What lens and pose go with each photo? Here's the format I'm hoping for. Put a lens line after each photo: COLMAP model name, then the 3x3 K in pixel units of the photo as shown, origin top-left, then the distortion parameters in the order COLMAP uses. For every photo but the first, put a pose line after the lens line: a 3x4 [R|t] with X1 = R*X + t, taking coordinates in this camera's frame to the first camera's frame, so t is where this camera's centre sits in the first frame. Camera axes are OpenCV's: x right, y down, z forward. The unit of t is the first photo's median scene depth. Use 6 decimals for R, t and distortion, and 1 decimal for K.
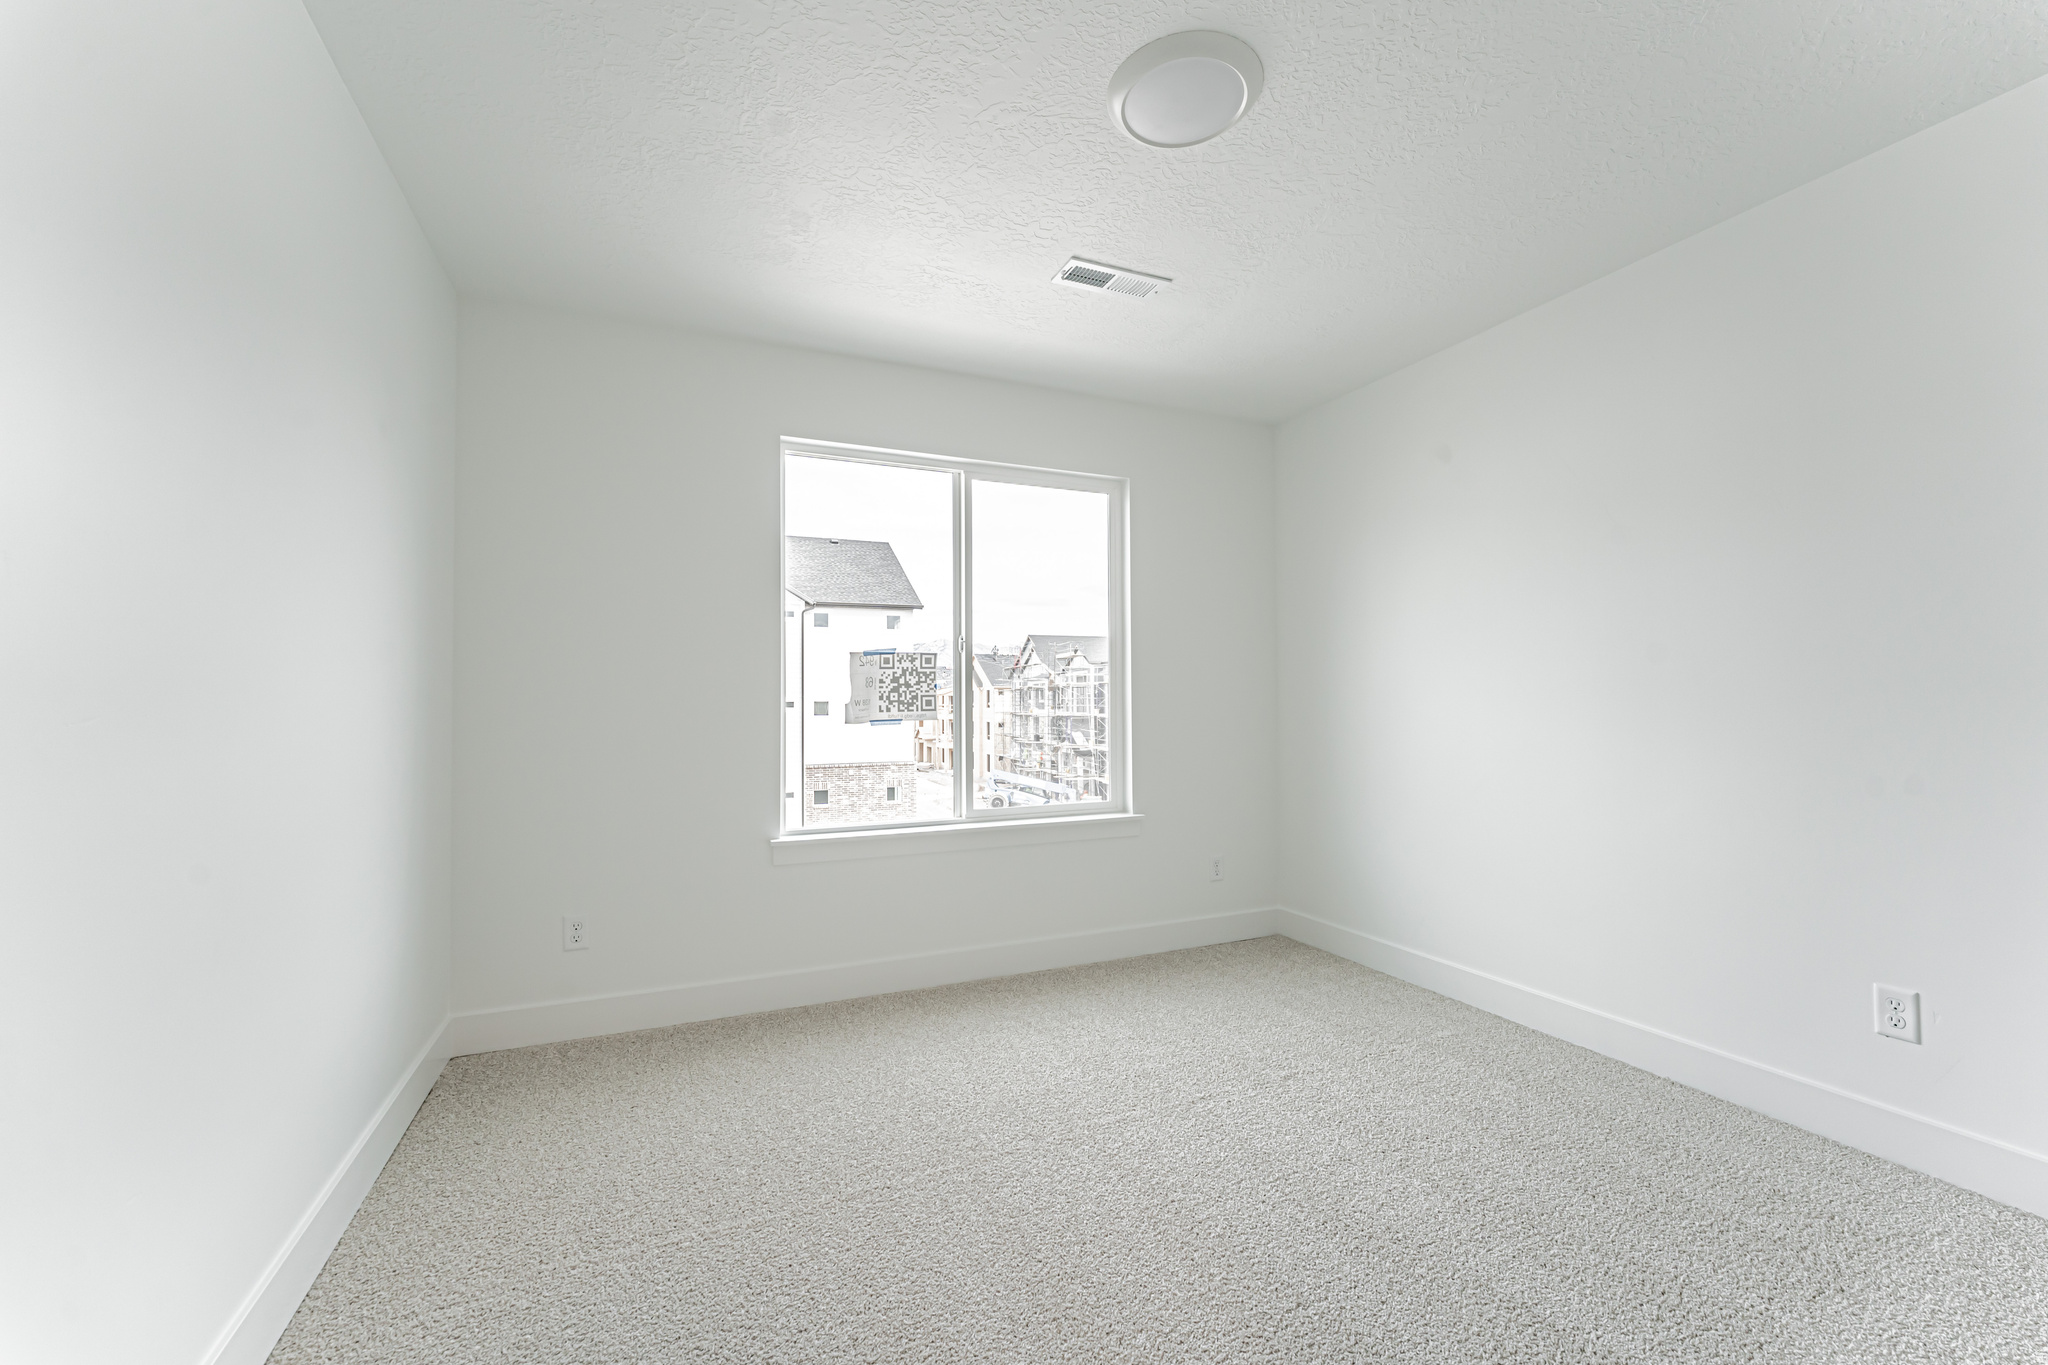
lens RADIAL K [[826.2, 0, 1019.7], [0, 826.2, 685.7], [0, 0, 1]] dist [-0.000059, 0.000078]
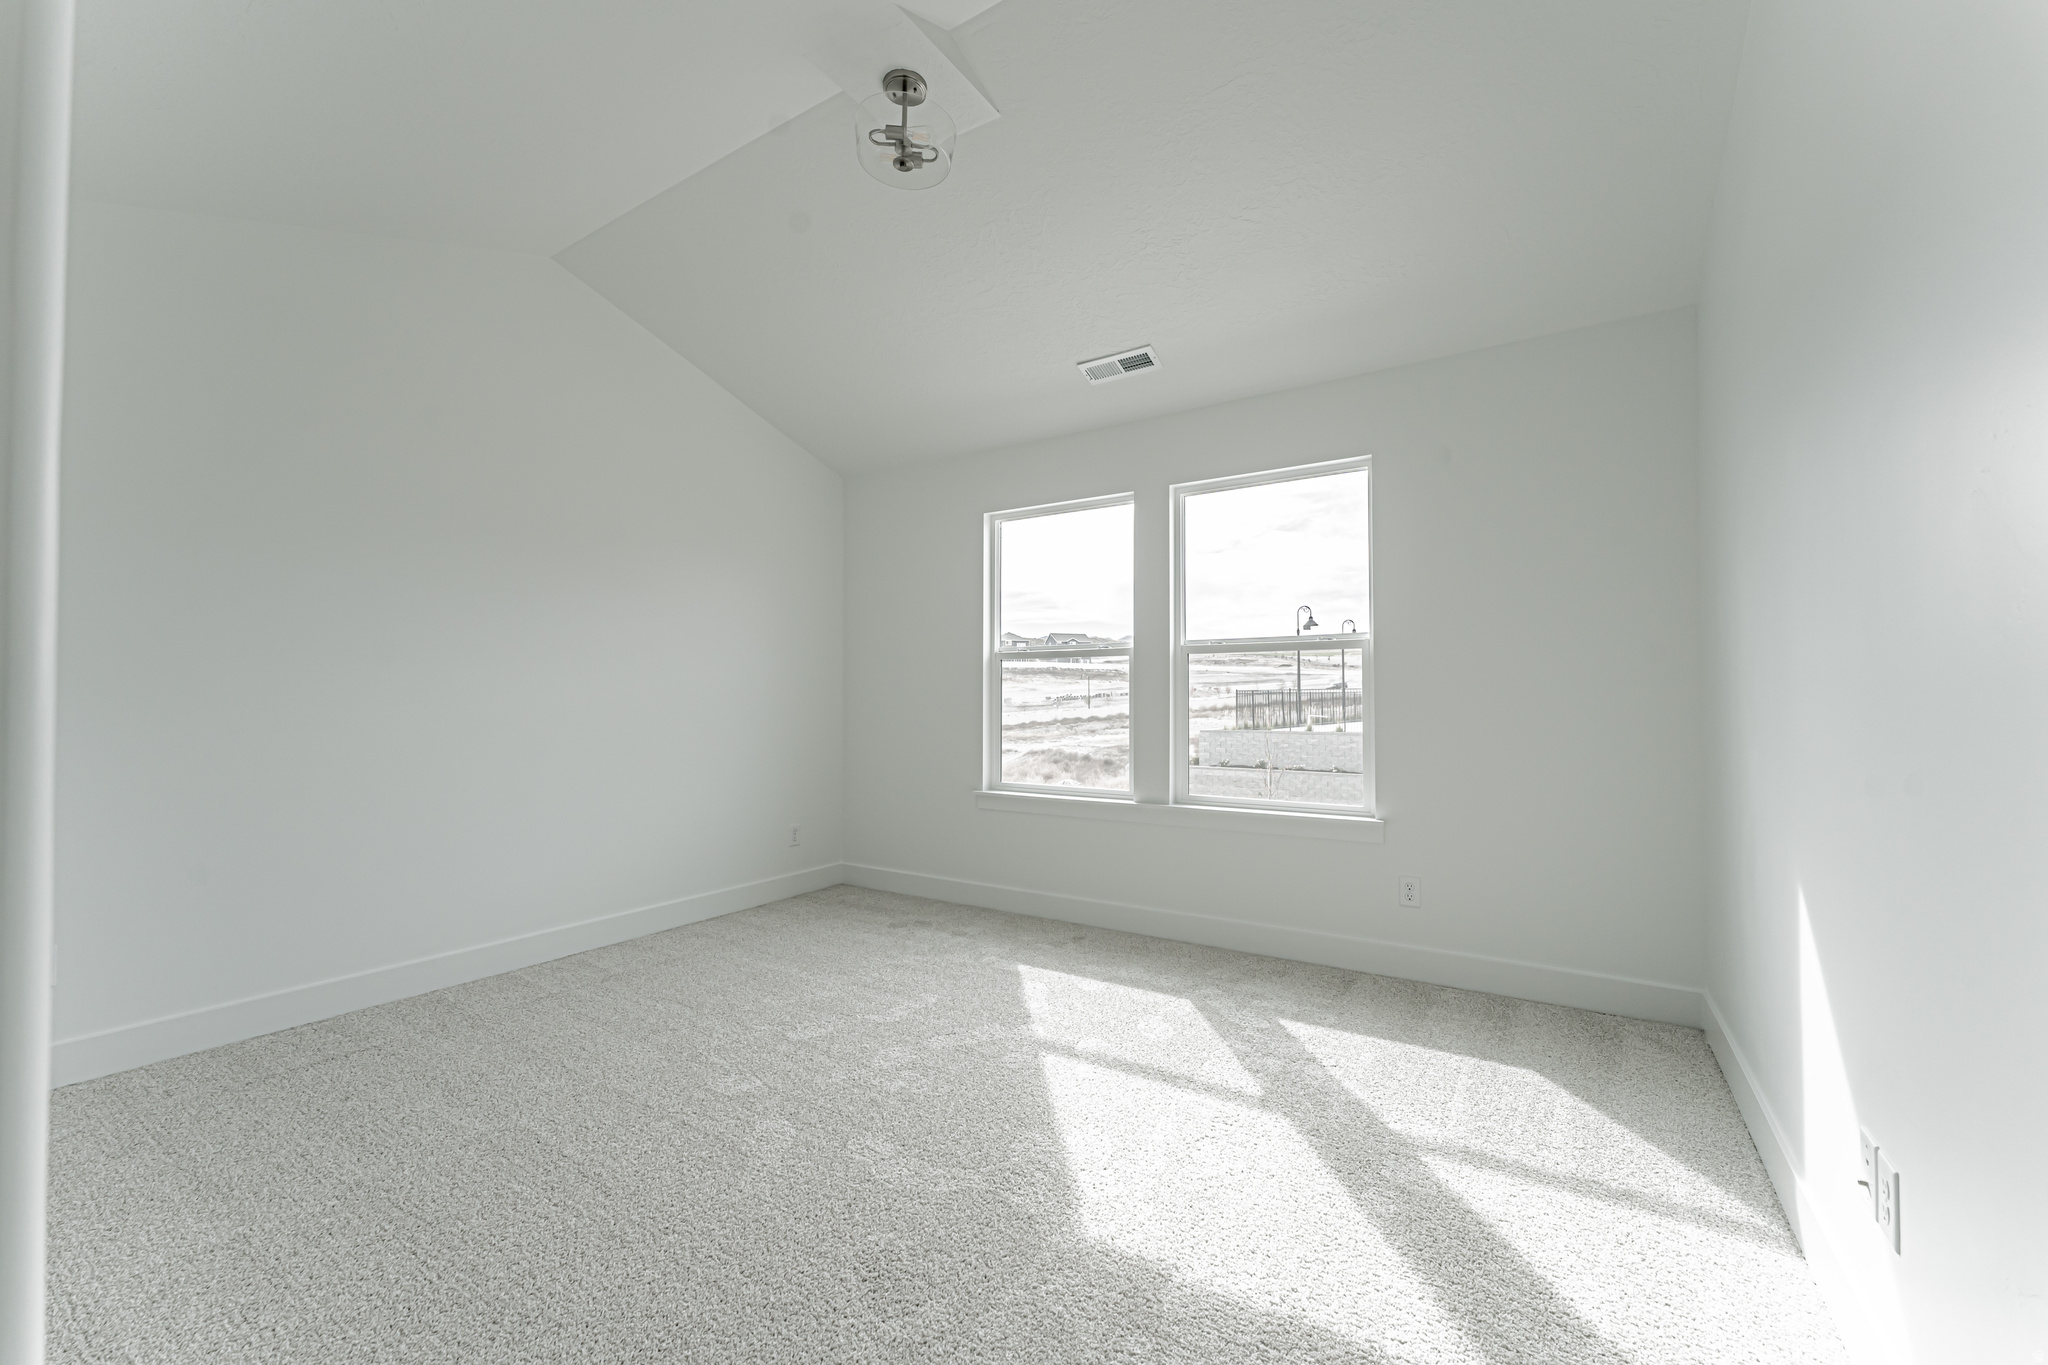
lens RADIAL K [[826.2, 0, 1019.7], [0, 826.2, 685.7], [0, 0, 1]] dist [-0.000059, 0.000078]
pose [[0.553971, 0.008594, -0.832492, 0.681426], [0.022863, 0.999413, 0.025531, -0.024634], [0.832222, -0.033177, 0.553449, 0.175521]]
